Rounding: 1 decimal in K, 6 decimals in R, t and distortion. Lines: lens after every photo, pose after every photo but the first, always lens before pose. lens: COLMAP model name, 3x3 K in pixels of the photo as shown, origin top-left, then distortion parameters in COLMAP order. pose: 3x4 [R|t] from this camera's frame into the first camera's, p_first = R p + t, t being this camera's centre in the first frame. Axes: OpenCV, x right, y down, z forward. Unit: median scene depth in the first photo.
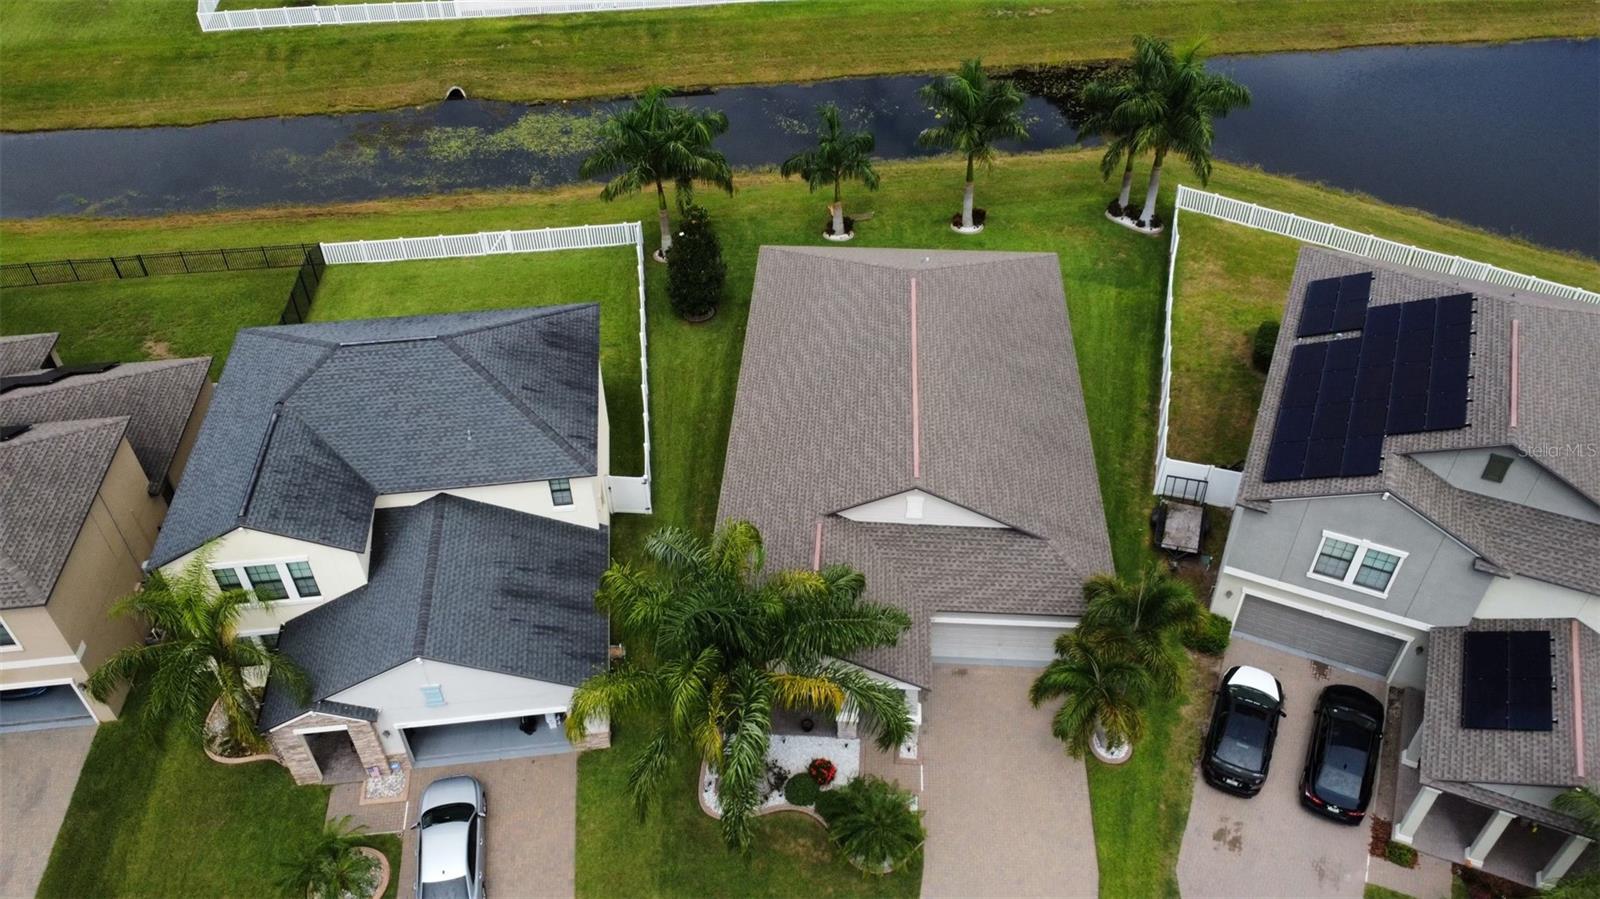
lens RADIAL K [[1191.6, 0, 800.0], [0, 1191.6, 449.5], [0, 0, 1]] dist [0.002129, -0.006201]
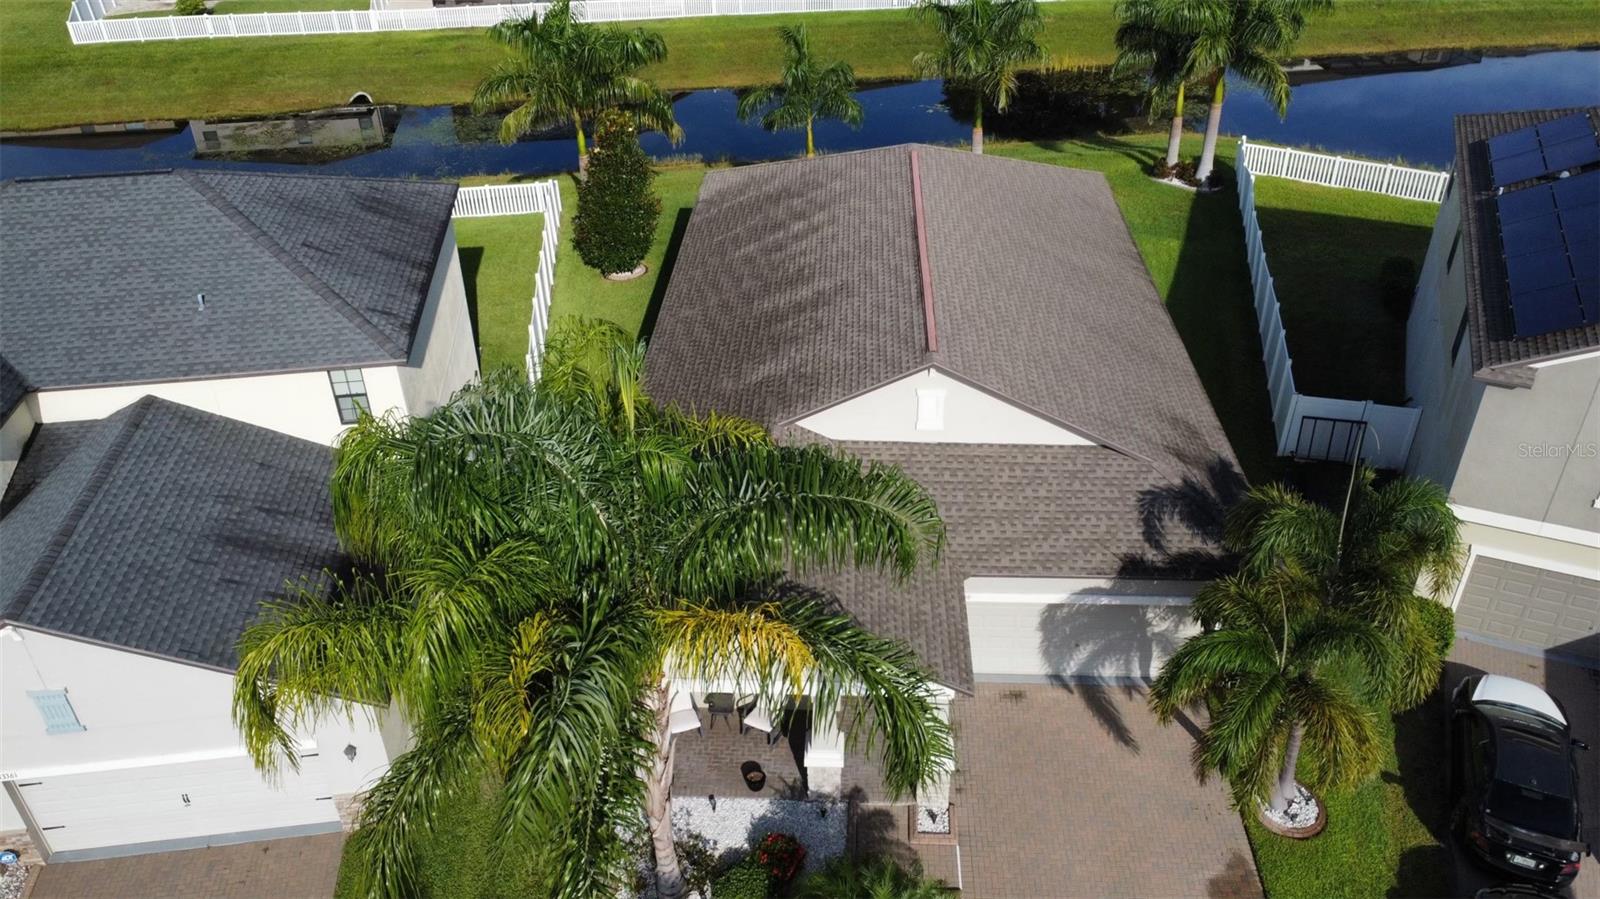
lens RADIAL K [[1191.6, 0, 800.0], [0, 1191.6, 449.5], [0, 0, 1]] dist [0.002129, -0.006201]
pose [[0.999878, -0.012693, 0.009079, 0.023445], [0.013916, 0.988509, -0.150522, 0.154994], [-0.007064, 0.150630, 0.988565, 0.393505]]
